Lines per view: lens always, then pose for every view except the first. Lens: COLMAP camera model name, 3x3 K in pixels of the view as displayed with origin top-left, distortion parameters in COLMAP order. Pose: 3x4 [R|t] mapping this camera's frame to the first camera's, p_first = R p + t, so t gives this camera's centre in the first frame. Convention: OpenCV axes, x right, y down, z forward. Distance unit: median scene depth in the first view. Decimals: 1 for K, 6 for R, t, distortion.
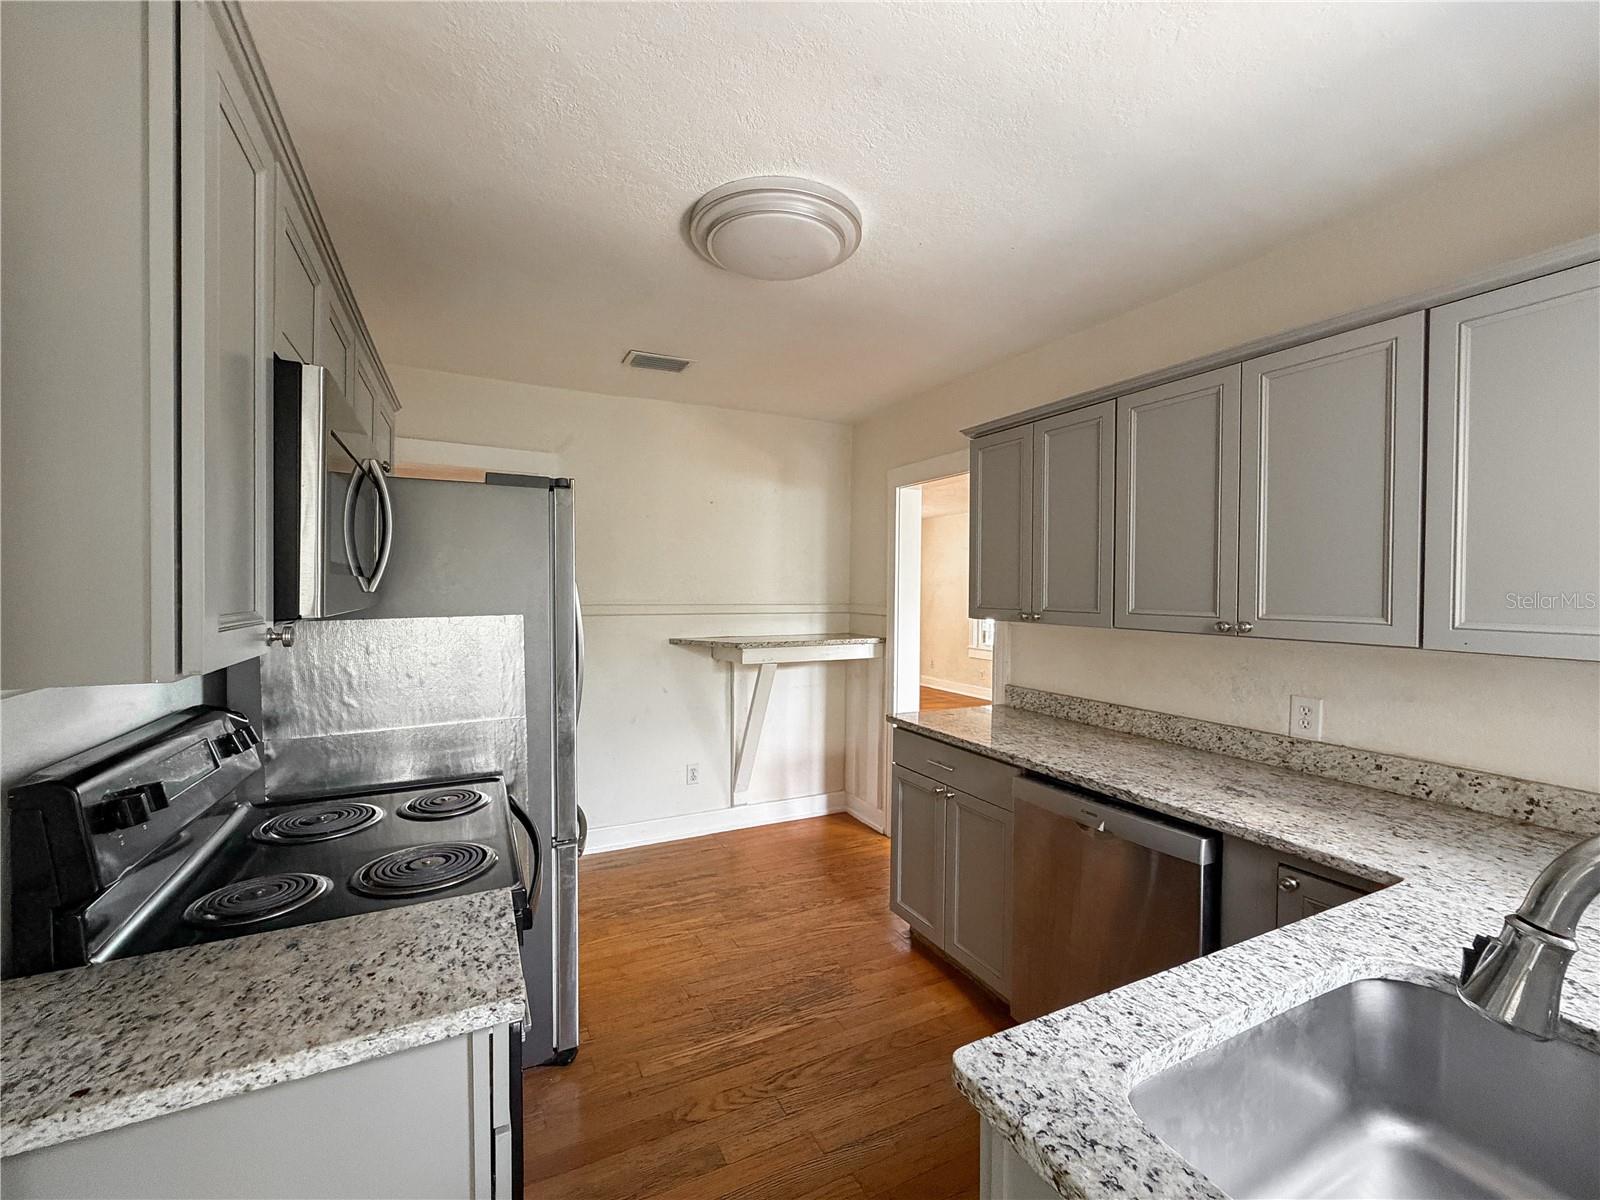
lens RADIAL K [[670.3, 0, 783.7], [0, 670.3, 595.8], [0, 0, 1]] dist [0.001311, 0.000264]
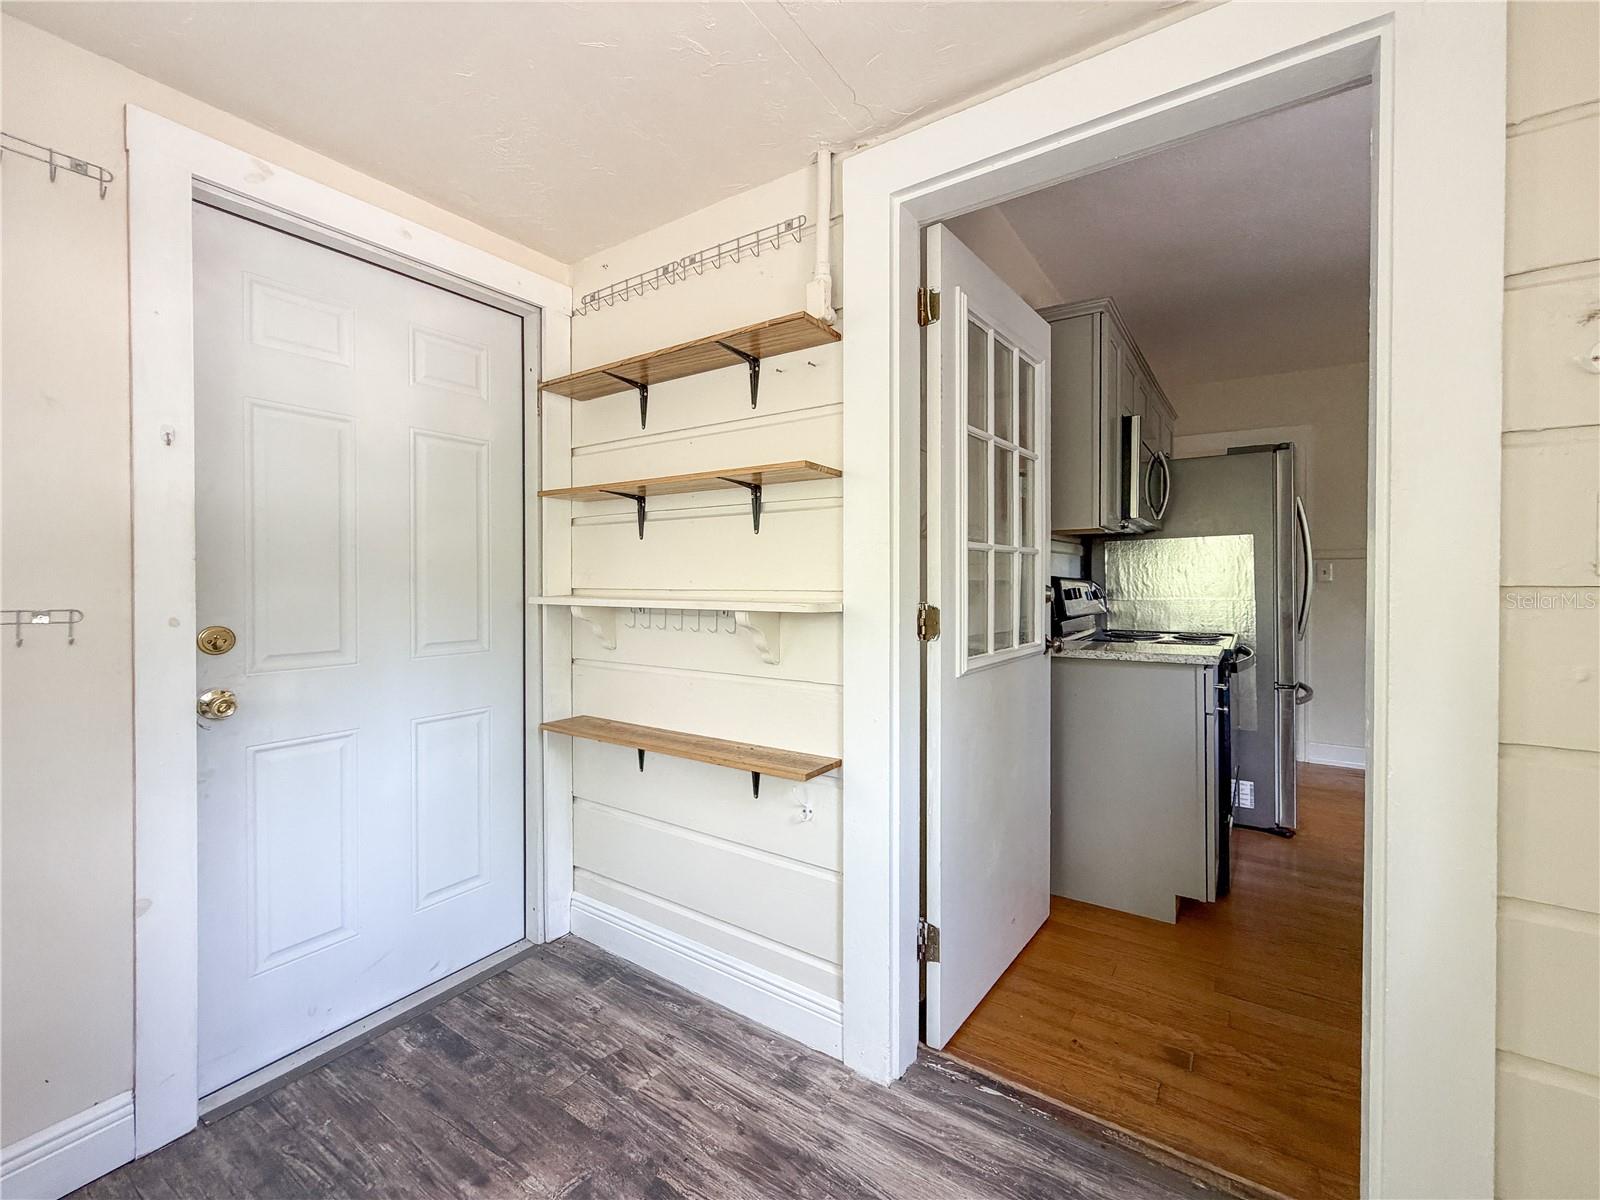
lens RADIAL K [[670.3, 0, 783.7], [0, 670.3, 595.8], [0, 0, 1]] dist [0.001311, 0.000264]
pose [[0.486759, 0.003316, -0.873530, 0.529468], [-0.004291, 0.999990, 0.001405, 0.204873], [0.873526, 0.003064, 0.486768, -0.855147]]
